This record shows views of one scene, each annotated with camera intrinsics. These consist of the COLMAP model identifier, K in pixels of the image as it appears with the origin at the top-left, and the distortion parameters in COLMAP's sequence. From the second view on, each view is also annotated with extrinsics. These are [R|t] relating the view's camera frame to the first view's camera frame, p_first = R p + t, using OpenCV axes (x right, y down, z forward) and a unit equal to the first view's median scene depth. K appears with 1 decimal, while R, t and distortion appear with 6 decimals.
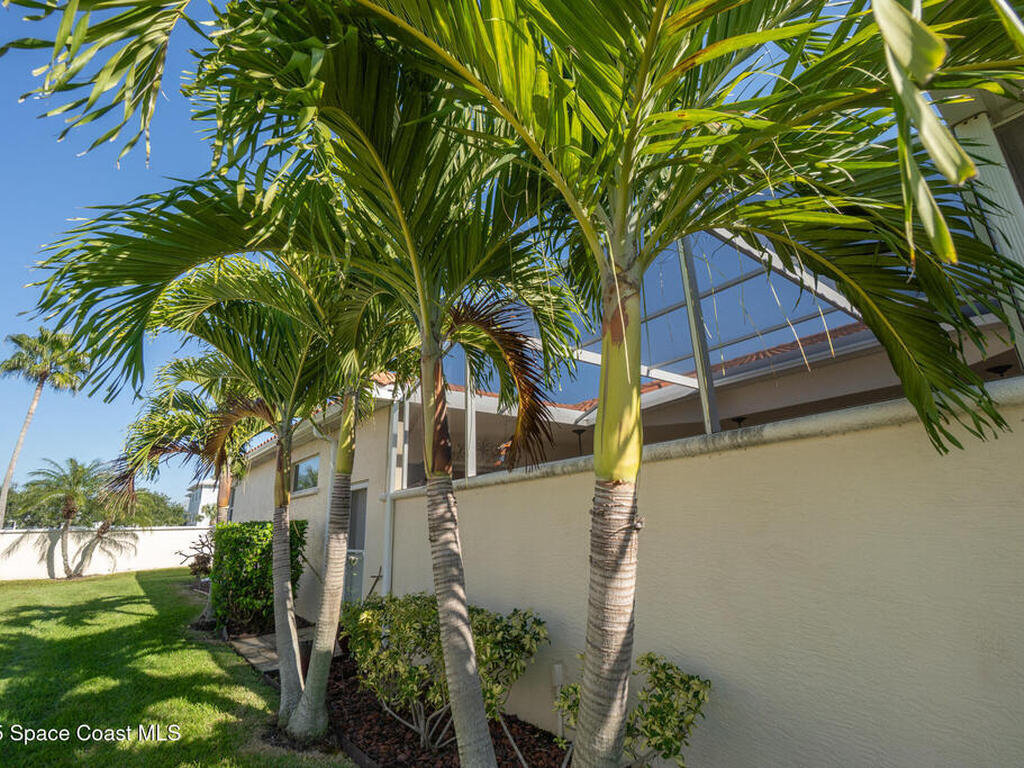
lens RADIAL K [[490.0, 0, 508.1], [0, 490.0, 383.8], [0, 0, 1]] dist [-0.003168, -0.001555]
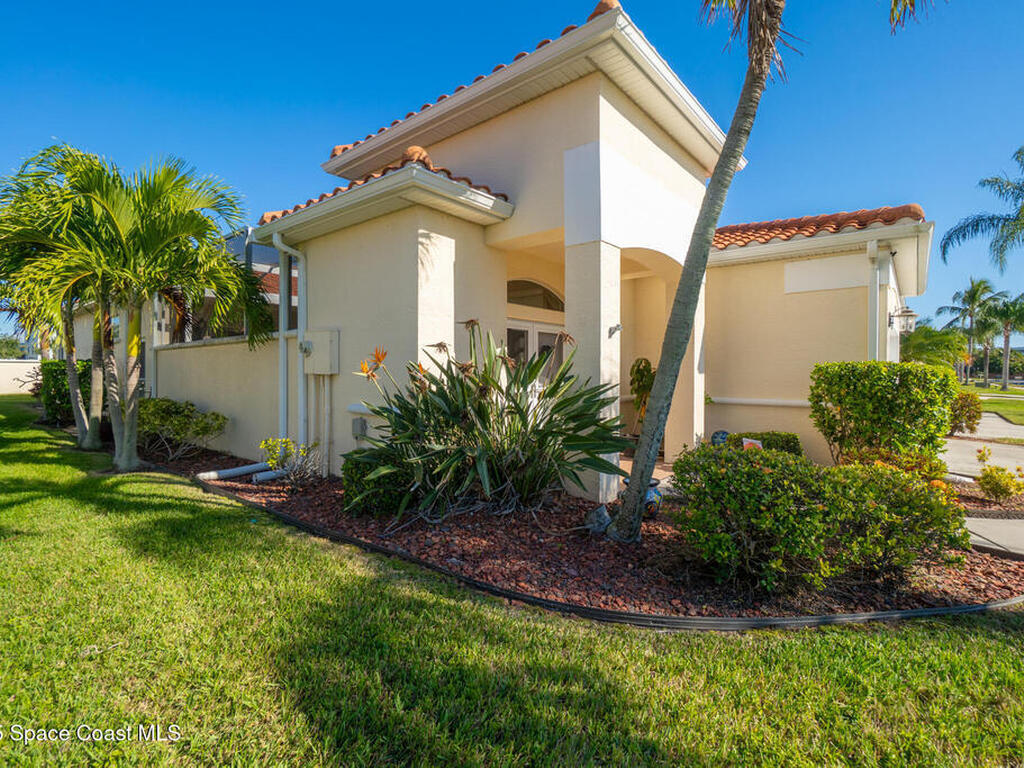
lens RADIAL K [[490.0, 0, 514.2], [0, 490.0, 375.3], [0, 0, 1]] dist [-0.003168, -0.001555]
pose [[0.975102, 0.030359, 0.219667, 0.584781], [-0.091901, 0.956838, 0.275710, -0.256131], [-0.201816, -0.289033, 0.935805, -0.843099]]
